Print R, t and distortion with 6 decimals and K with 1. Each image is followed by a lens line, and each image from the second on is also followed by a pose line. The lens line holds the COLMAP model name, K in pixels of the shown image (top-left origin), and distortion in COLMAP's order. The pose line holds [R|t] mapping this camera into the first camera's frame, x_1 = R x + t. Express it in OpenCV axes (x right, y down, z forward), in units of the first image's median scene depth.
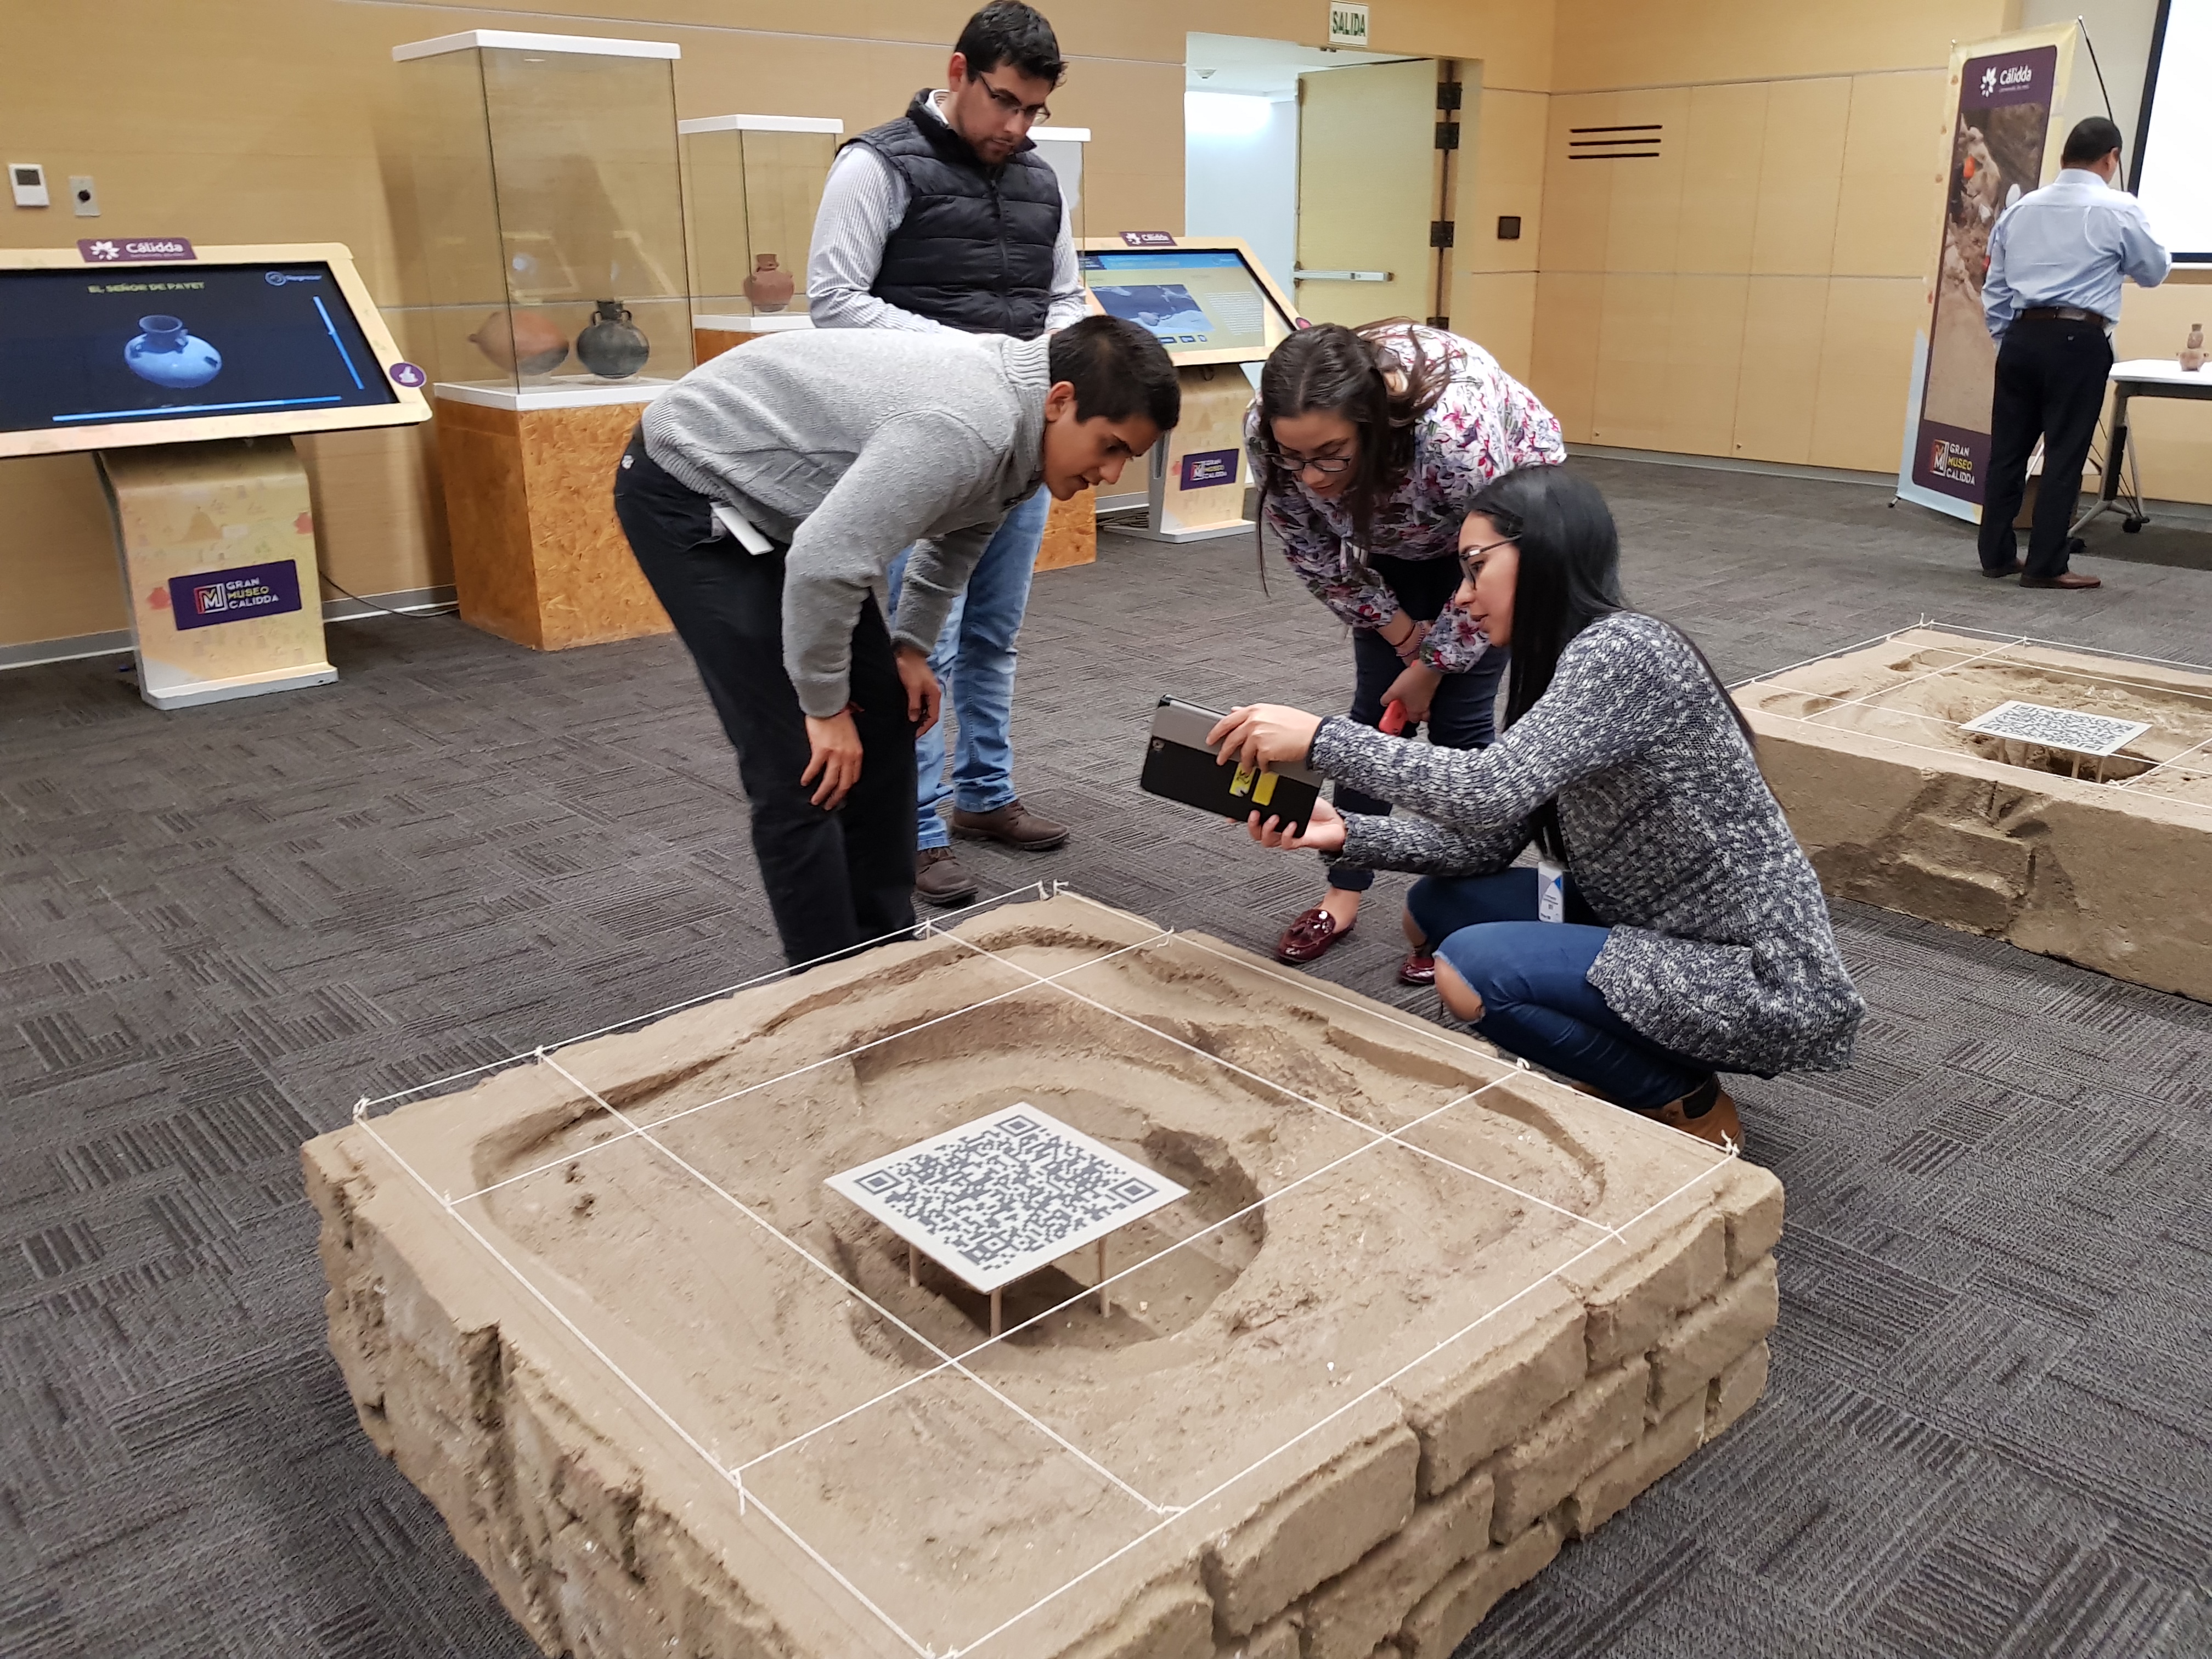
lens RADIAL K [[1738.7, 0, 1105.2], [0, 1738.7, 824.8], [0, 0, 1]] dist [-0.013279, -0.006744]
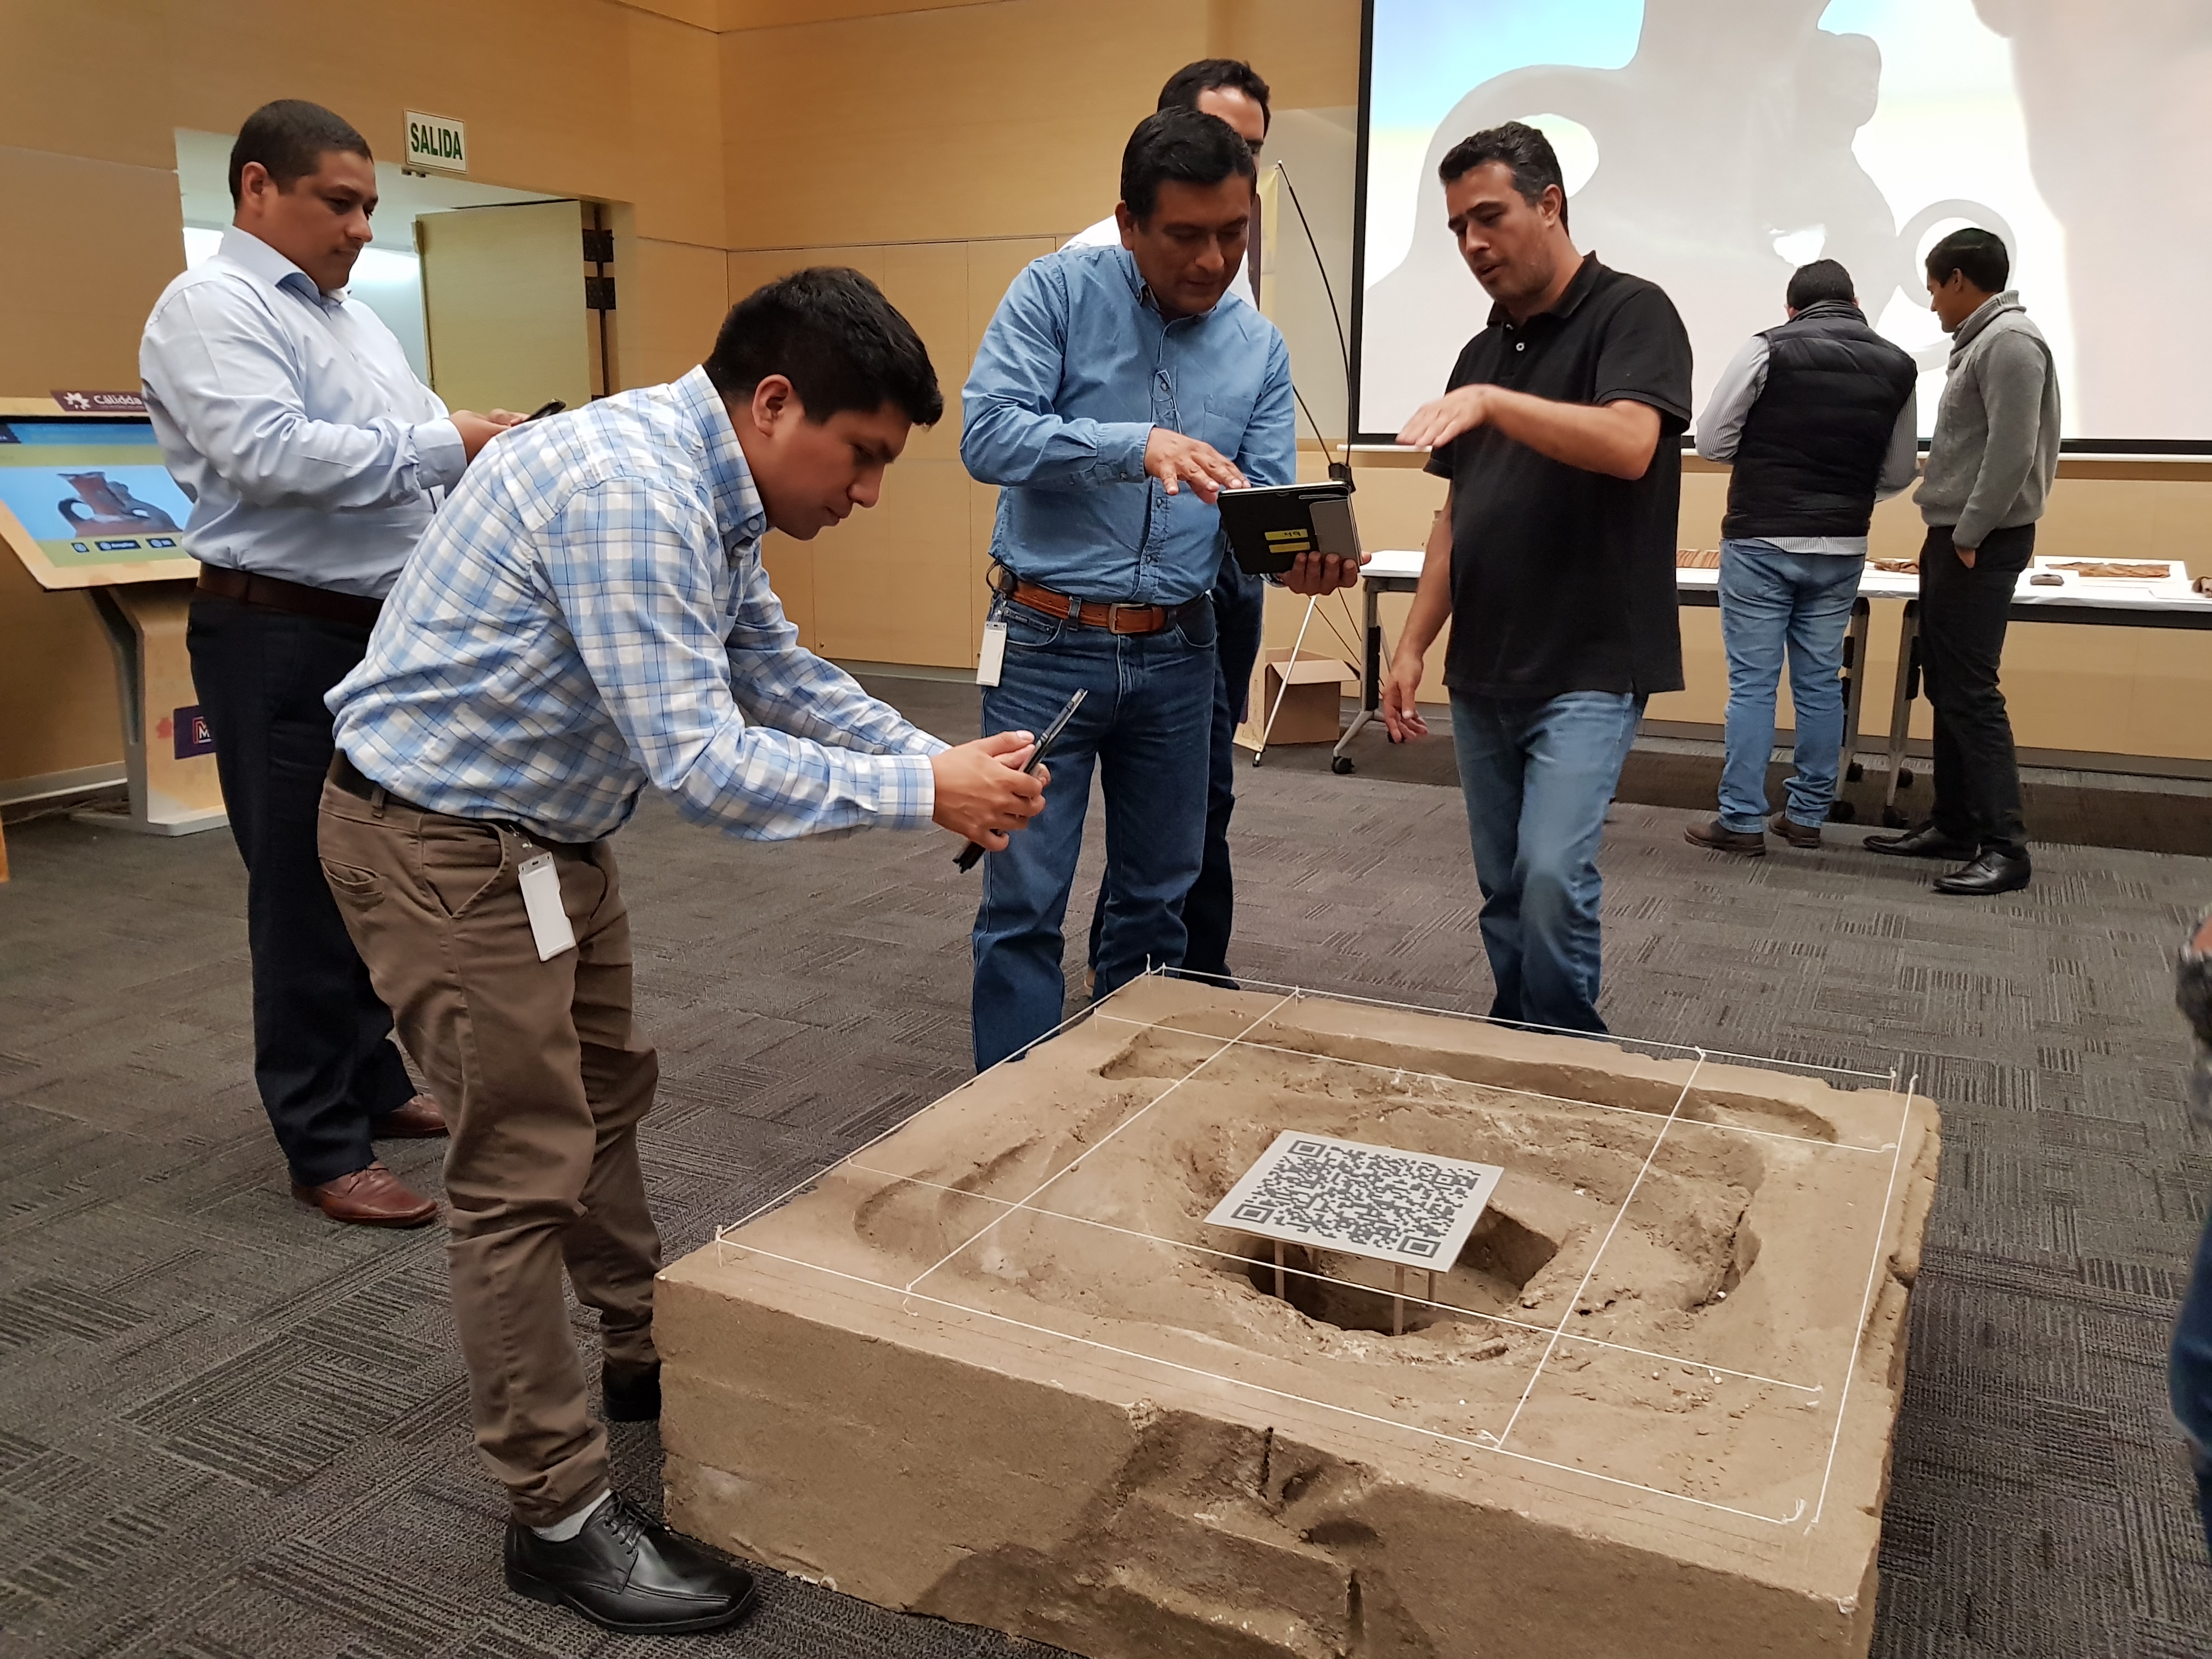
lens RADIAL K [[1738.7, 0, 1107.0], [0, 1738.7, 829.9], [0, 0, 1]] dist [-0.013279, -0.006744]
pose [[0.930008, -0.068297, 0.361137, 0.292919], [0.105549, 0.990823, -0.084432, -0.147367], [-0.352056, 0.116640, 0.928683, 0.518146]]
